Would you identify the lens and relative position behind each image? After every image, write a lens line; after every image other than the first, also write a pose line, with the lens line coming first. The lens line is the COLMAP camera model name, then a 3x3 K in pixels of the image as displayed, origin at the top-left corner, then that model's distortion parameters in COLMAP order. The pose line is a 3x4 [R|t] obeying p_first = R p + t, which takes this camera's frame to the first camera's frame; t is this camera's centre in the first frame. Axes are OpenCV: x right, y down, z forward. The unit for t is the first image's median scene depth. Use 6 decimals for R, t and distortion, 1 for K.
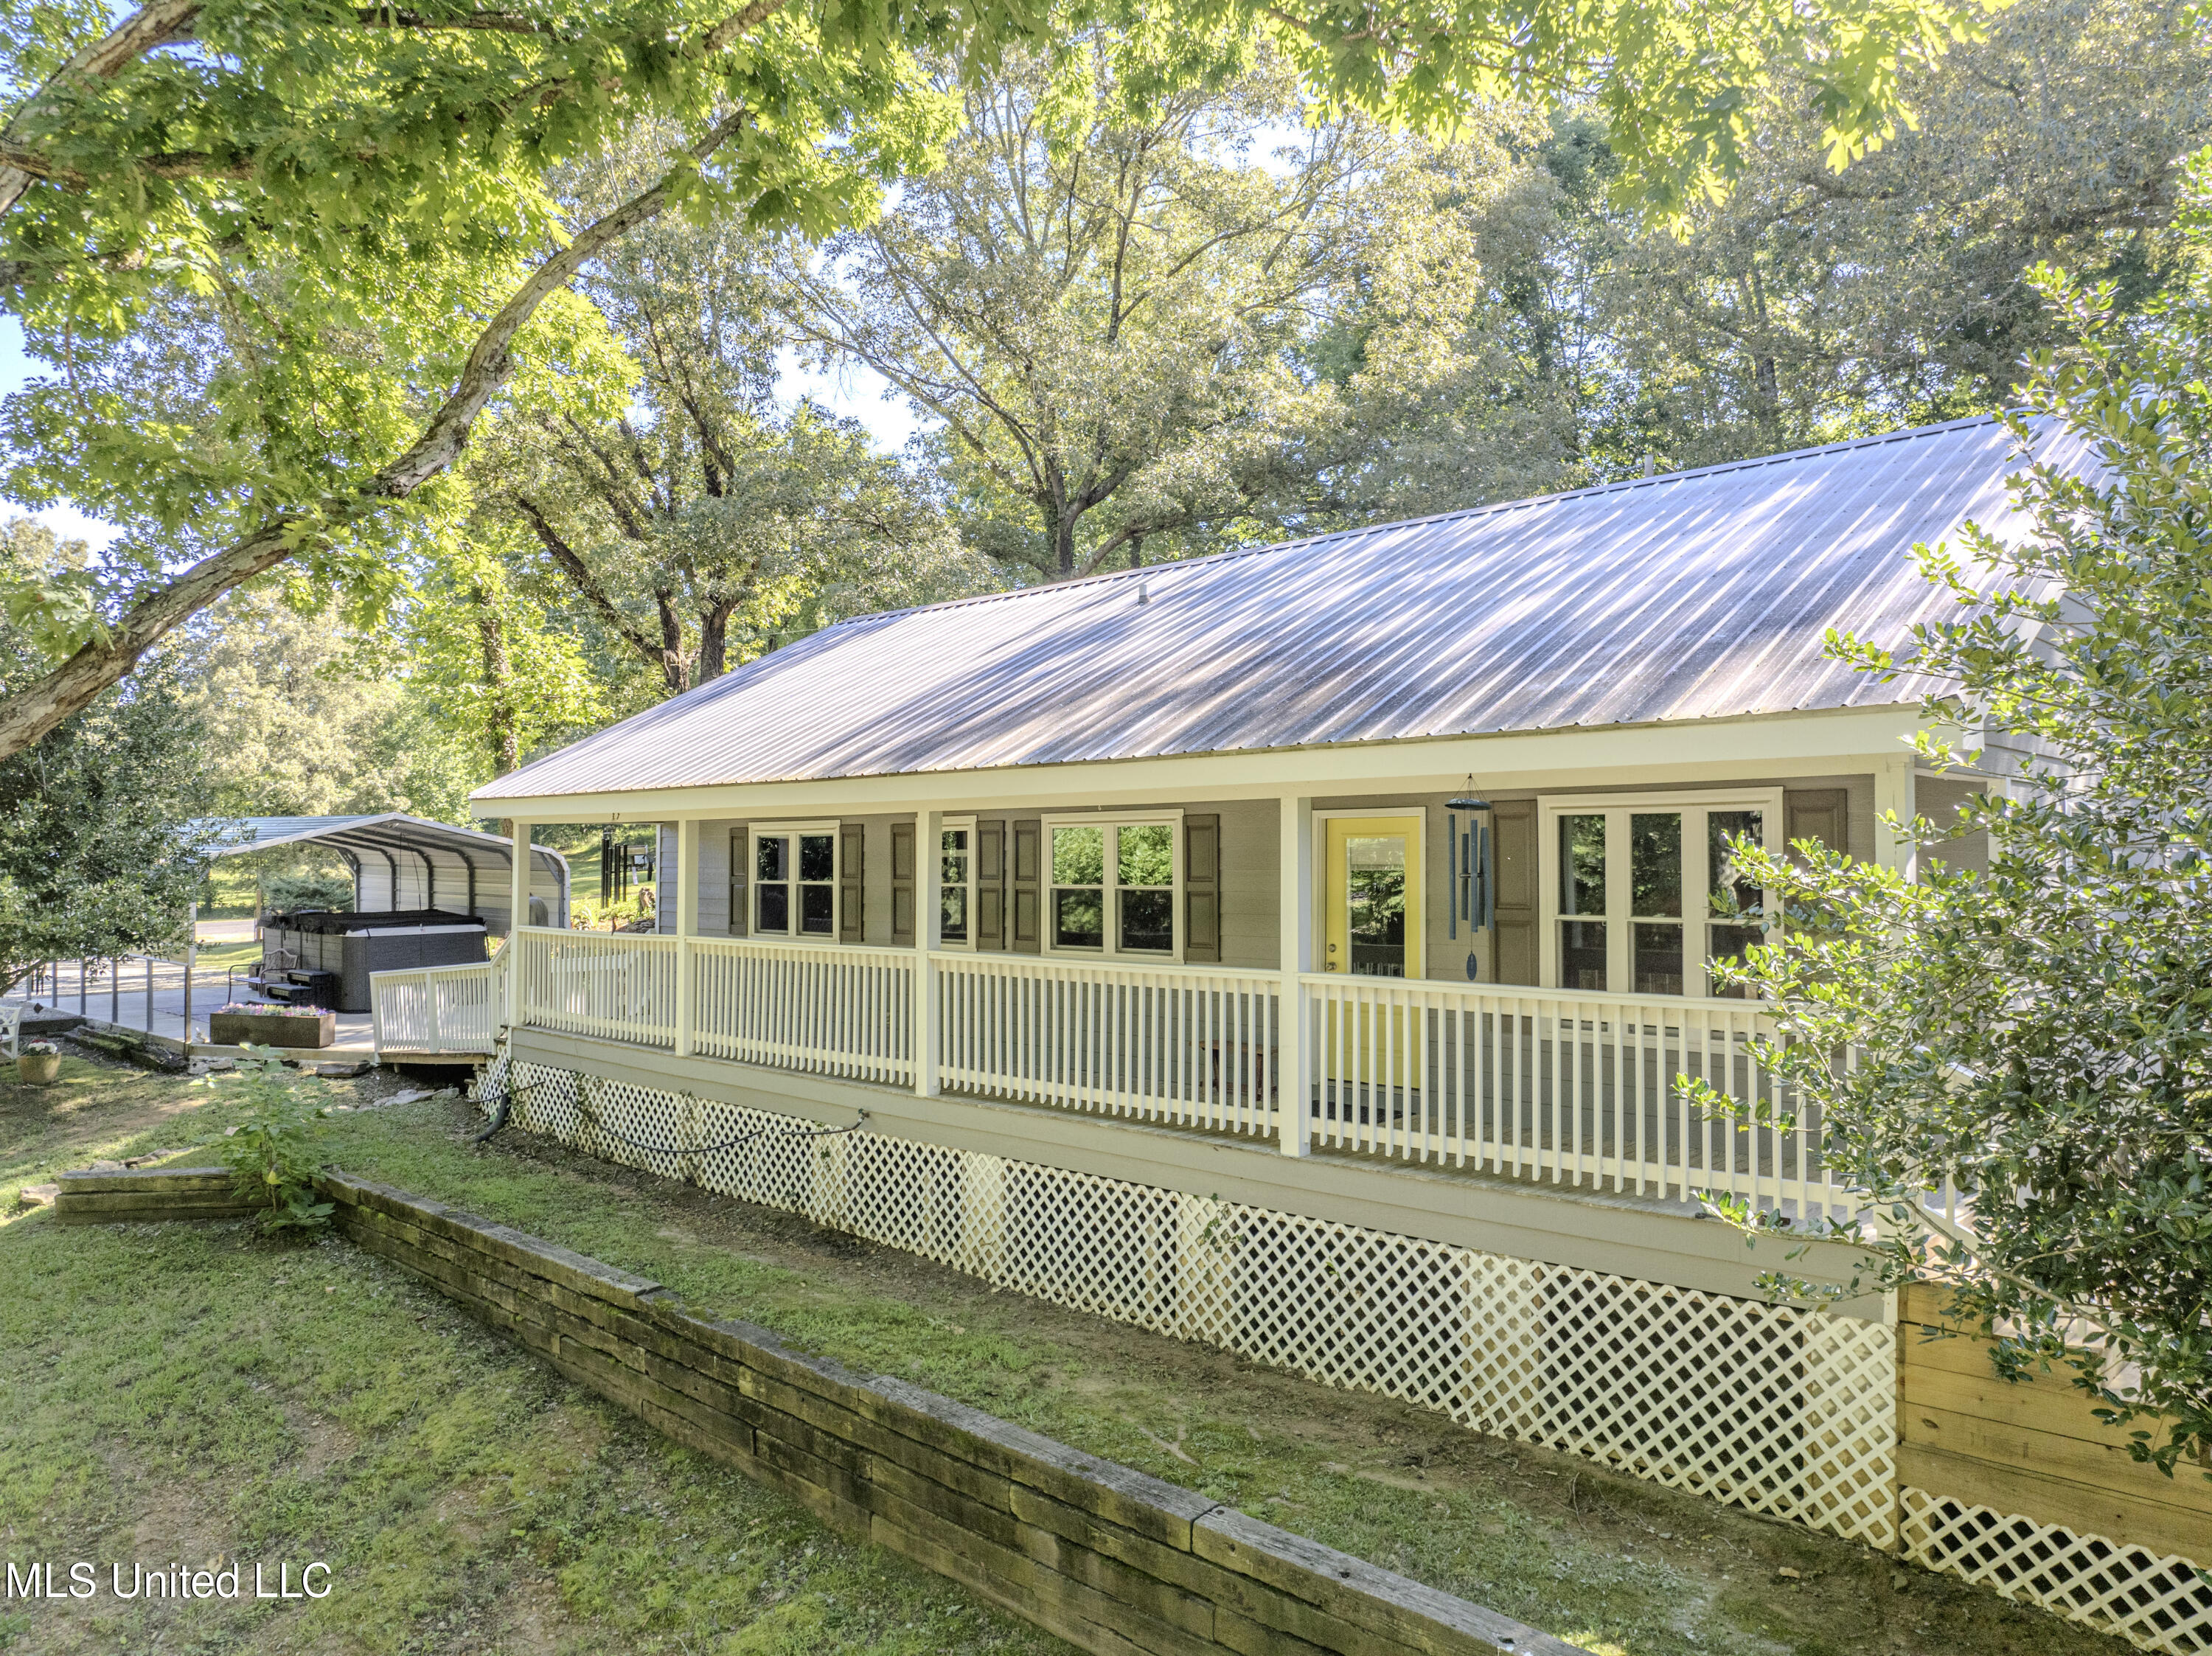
lens RADIAL K [[1549.5, 0, 1126.8], [0, 1549.5, 819.1], [0, 0, 1]] dist [-0.042732, 0.008714]
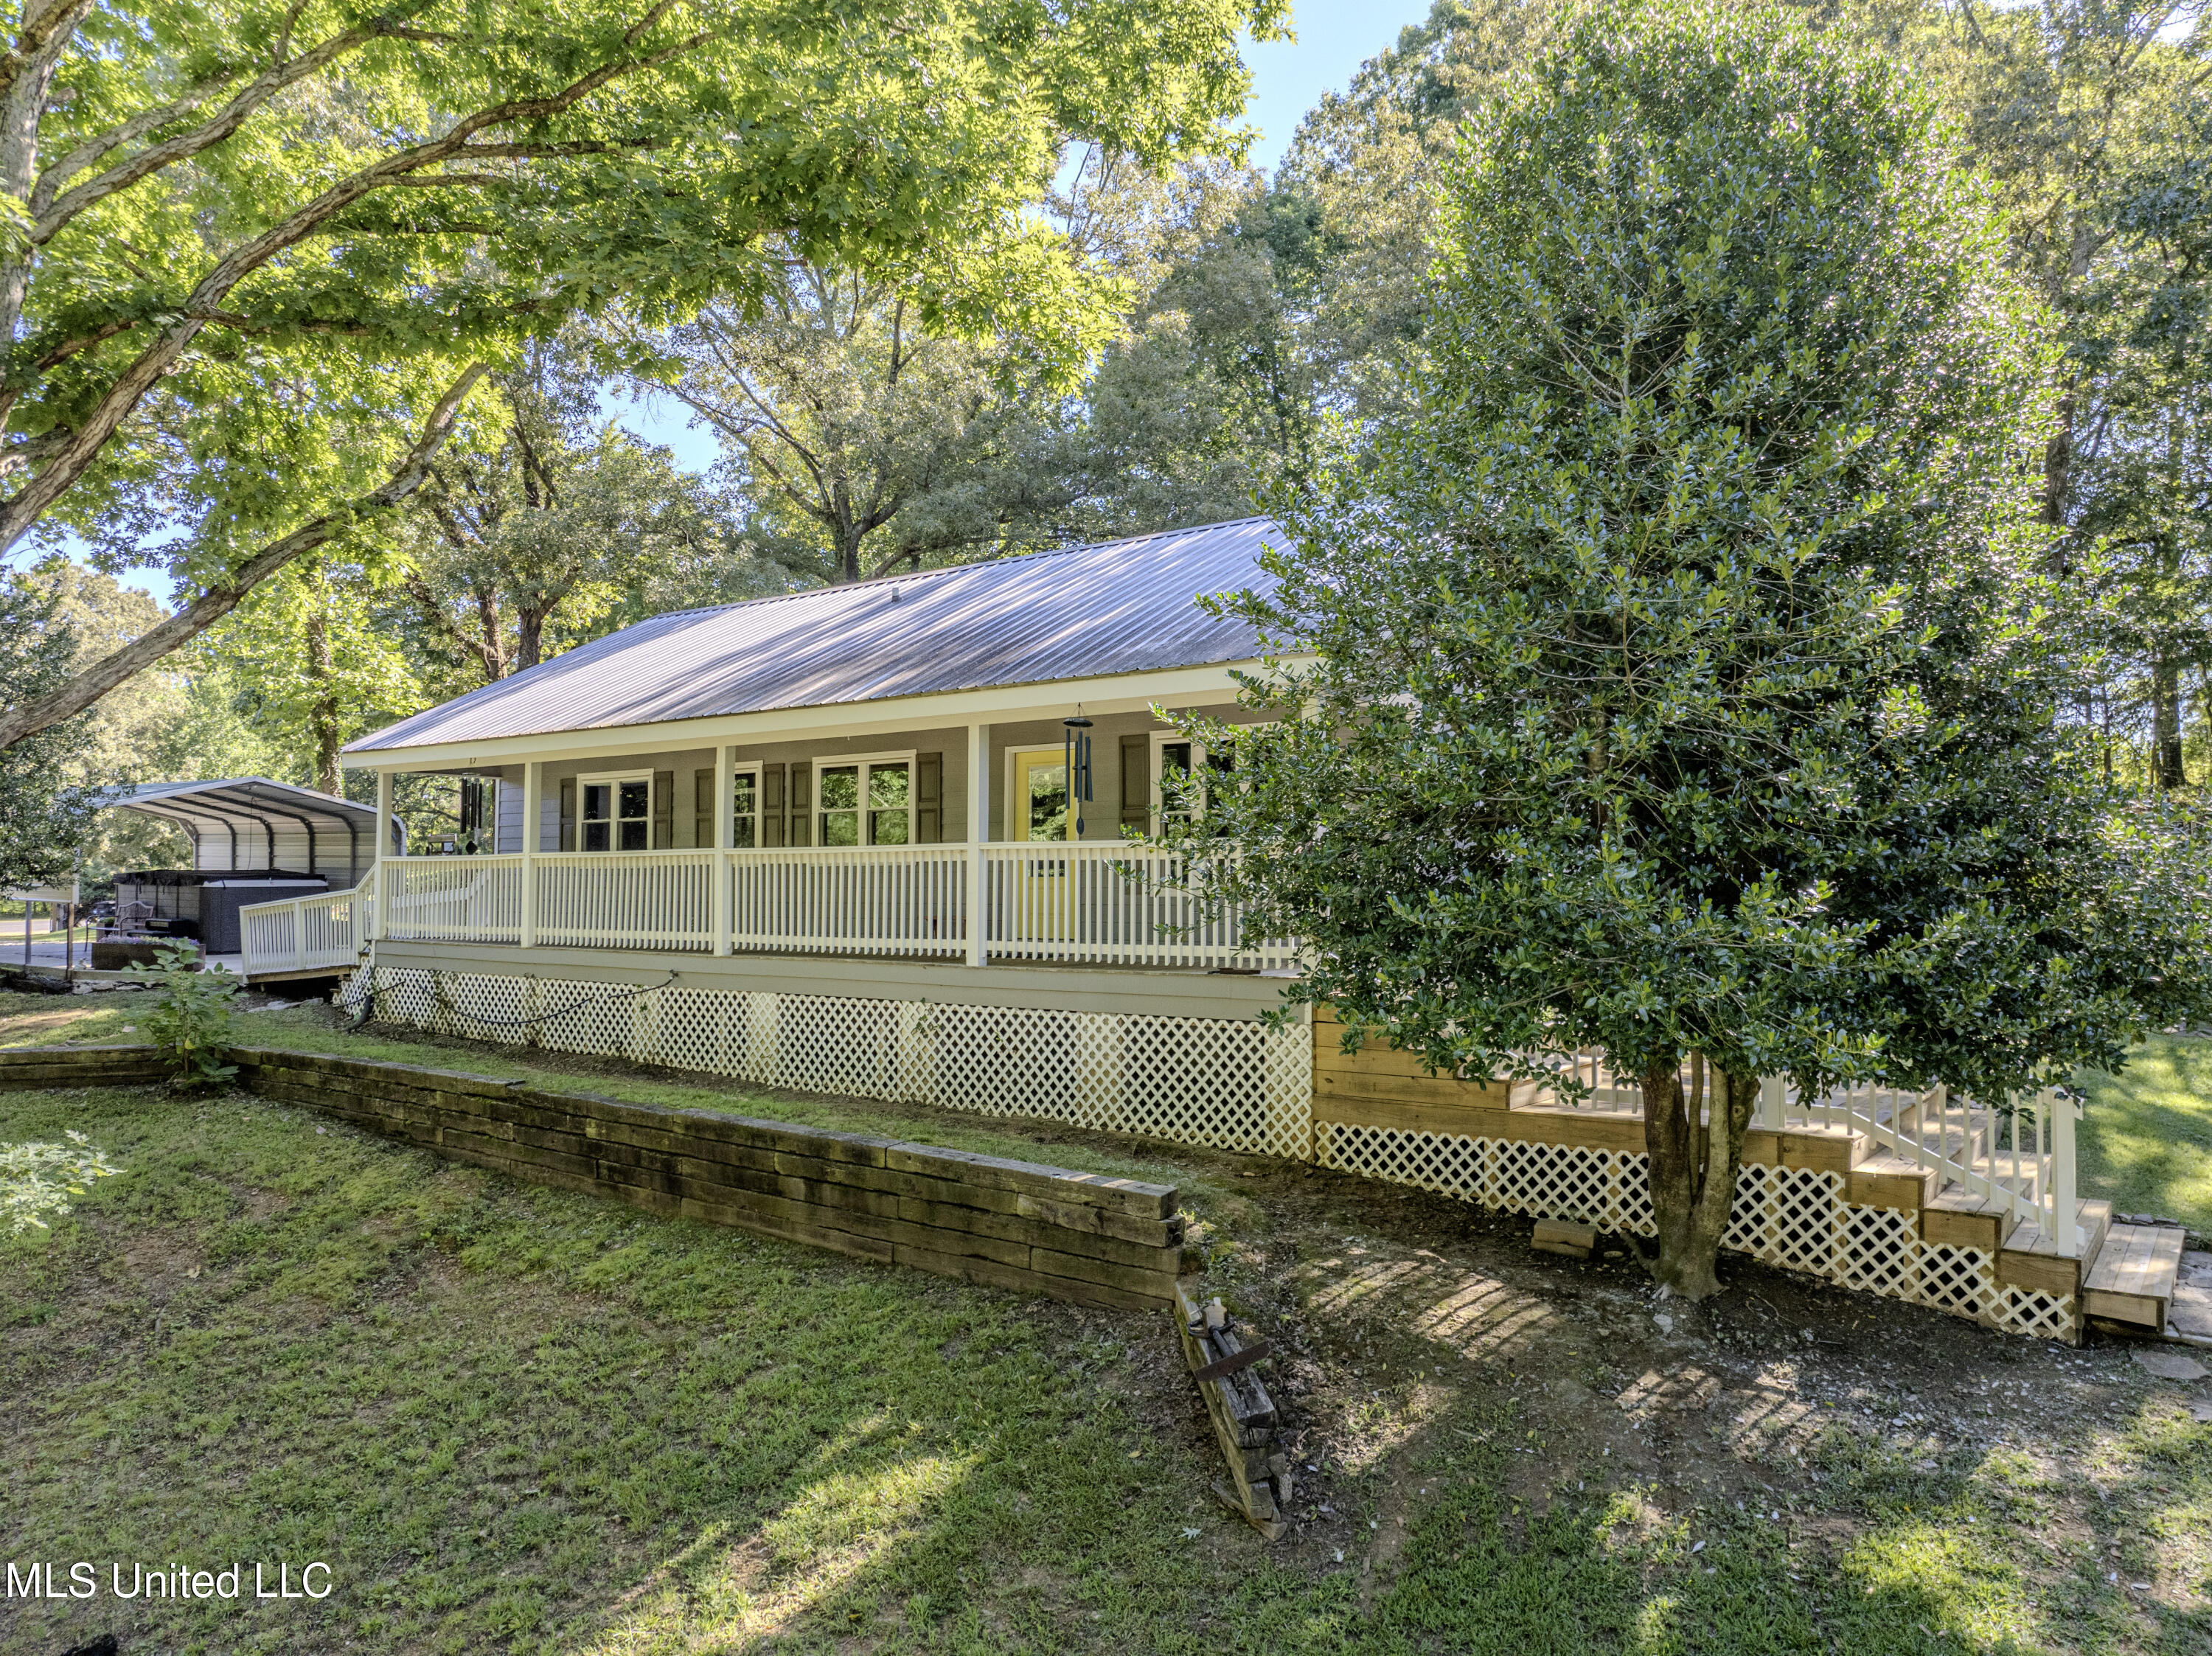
lens RADIAL K [[1549.5, 0, 1117.3], [0, 1549.5, 815.8], [0, 0, 1]] dist [-0.042732, 0.008714]
pose [[0.992812, 0.006255, 0.119525, 0.051864], [-0.004154, 0.999833, -0.017814, 0.078901], [-0.119616, 0.017189, 0.992671, -0.388055]]
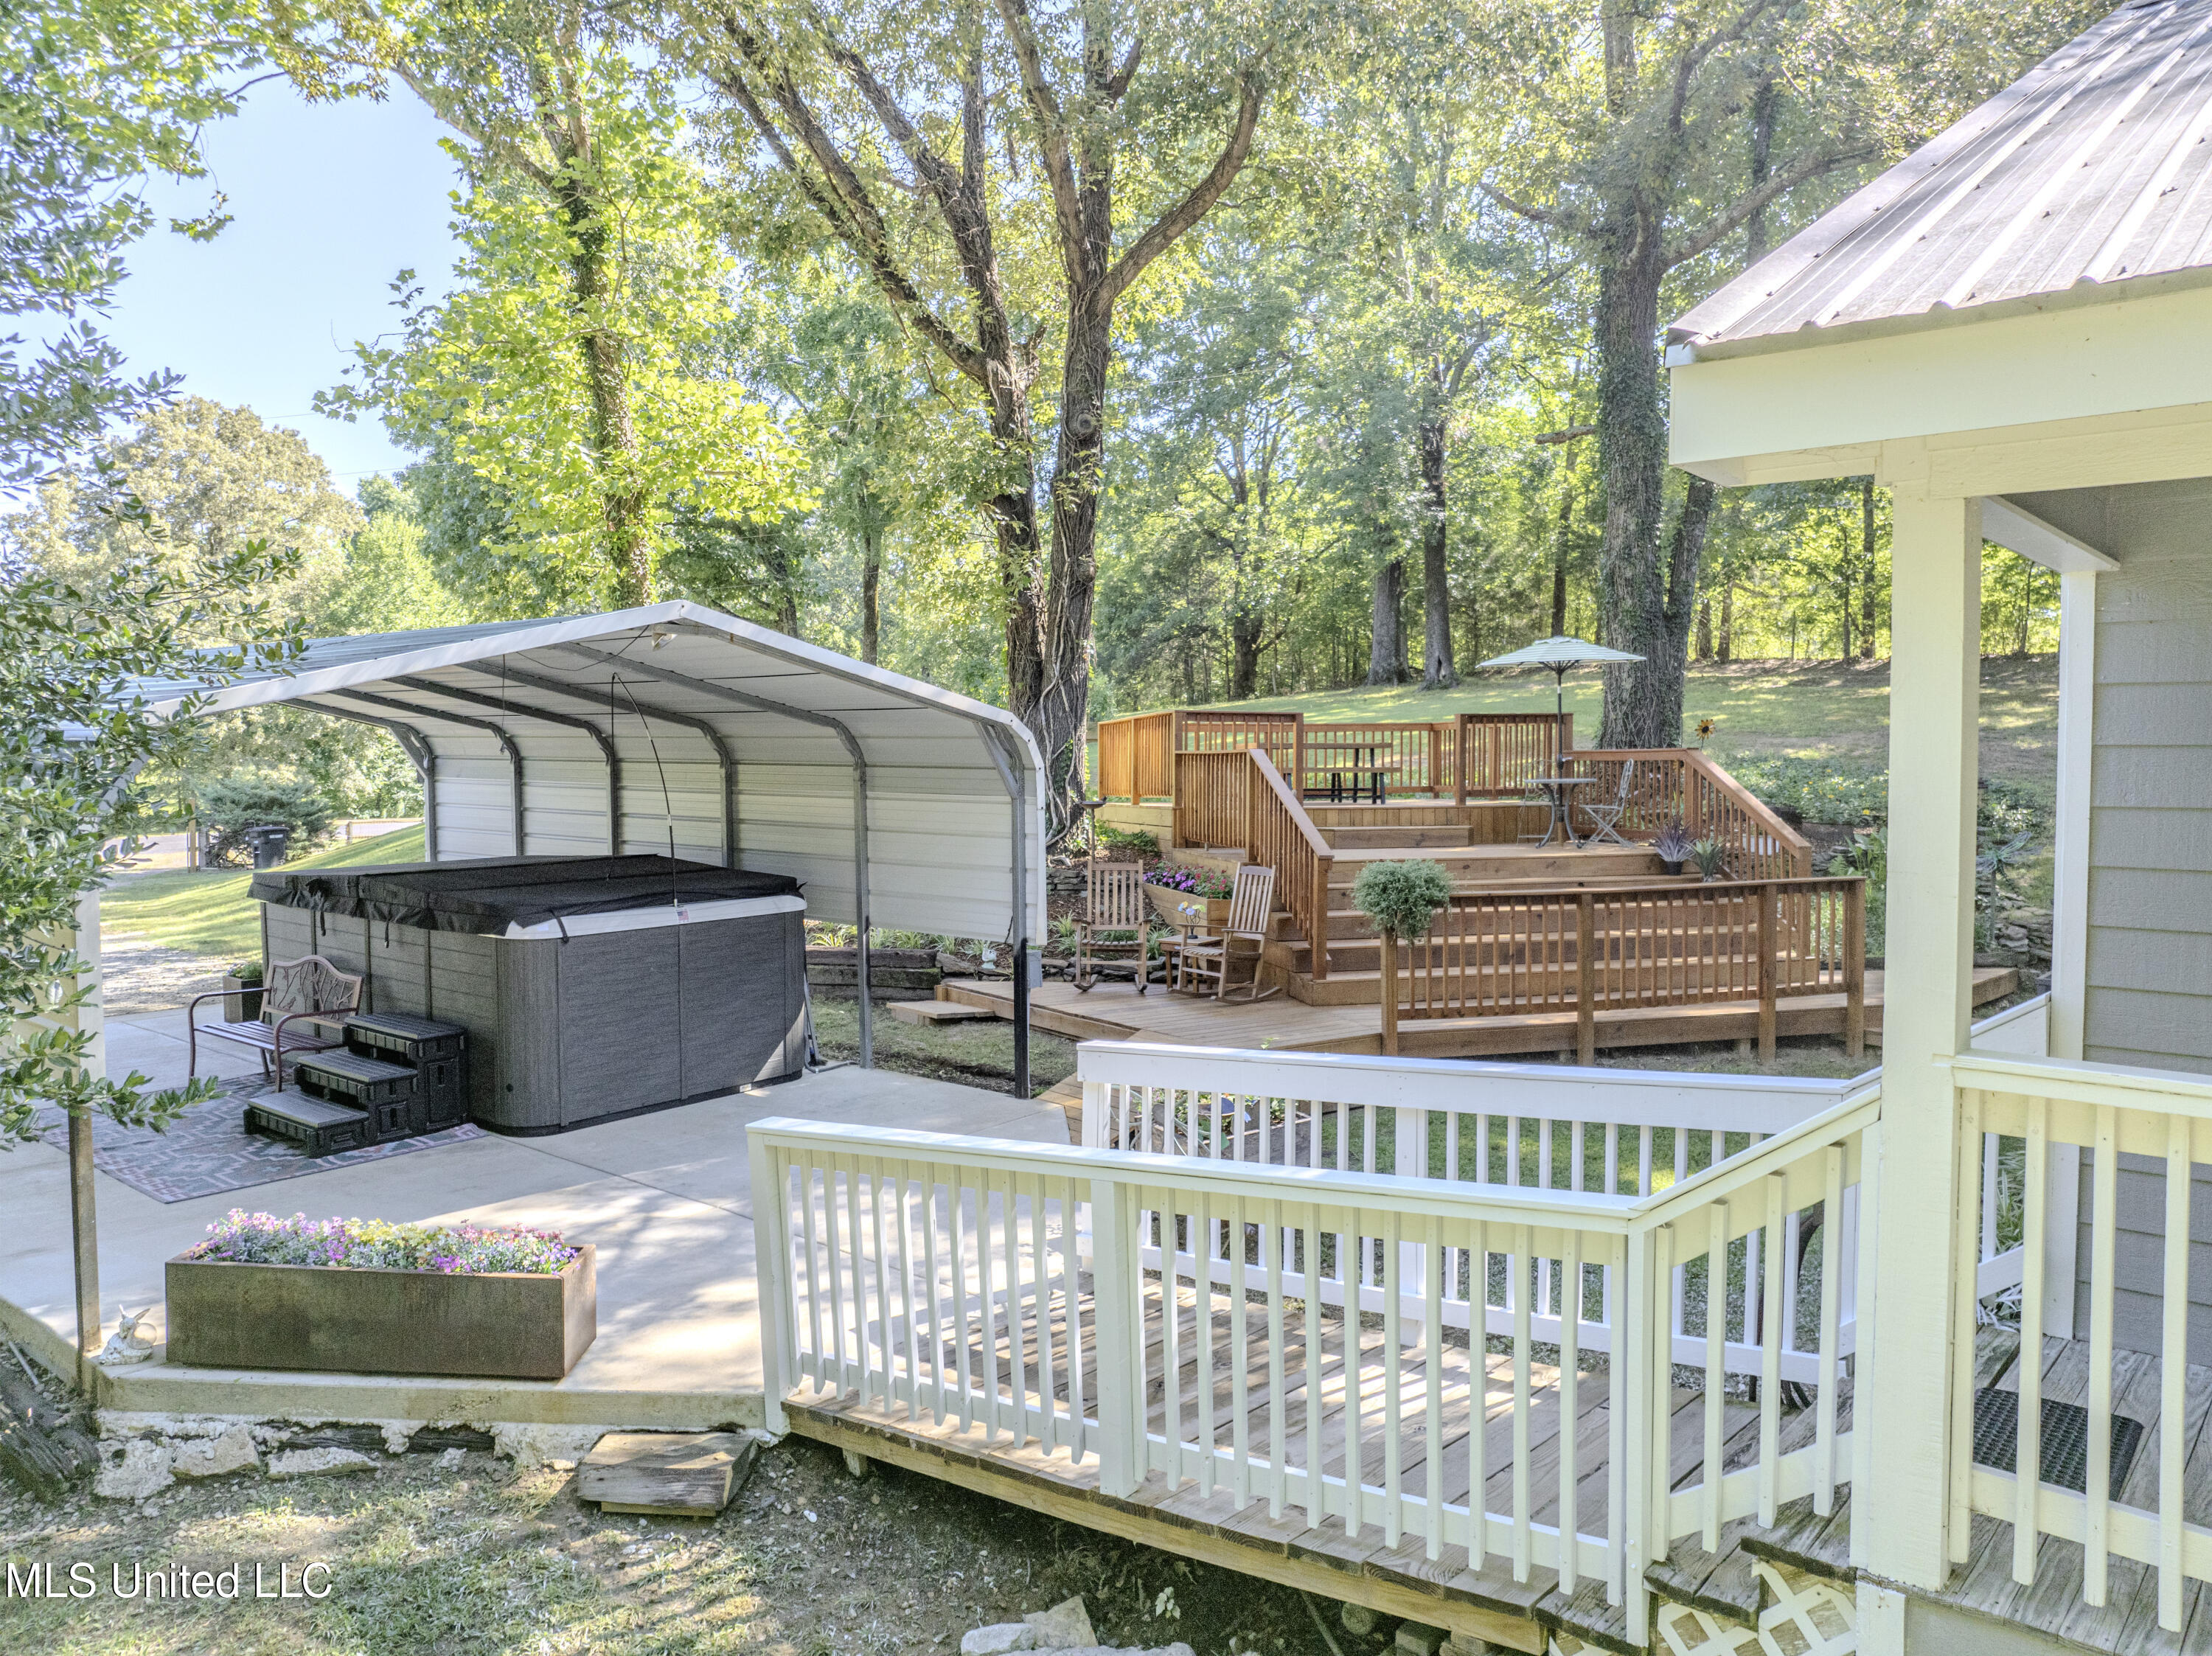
lens RADIAL K [[1549.5, 0, 1156.7], [0, 1549.5, 815.8], [0, 0, 1]] dist [-0.042732, 0.008714]
pose [[0.998314, -0.007549, 0.057554, -0.701198], [0.003809, 0.997890, 0.064811, 0.039503], [-0.057922, -0.064482, 0.996236, 1.157365]]
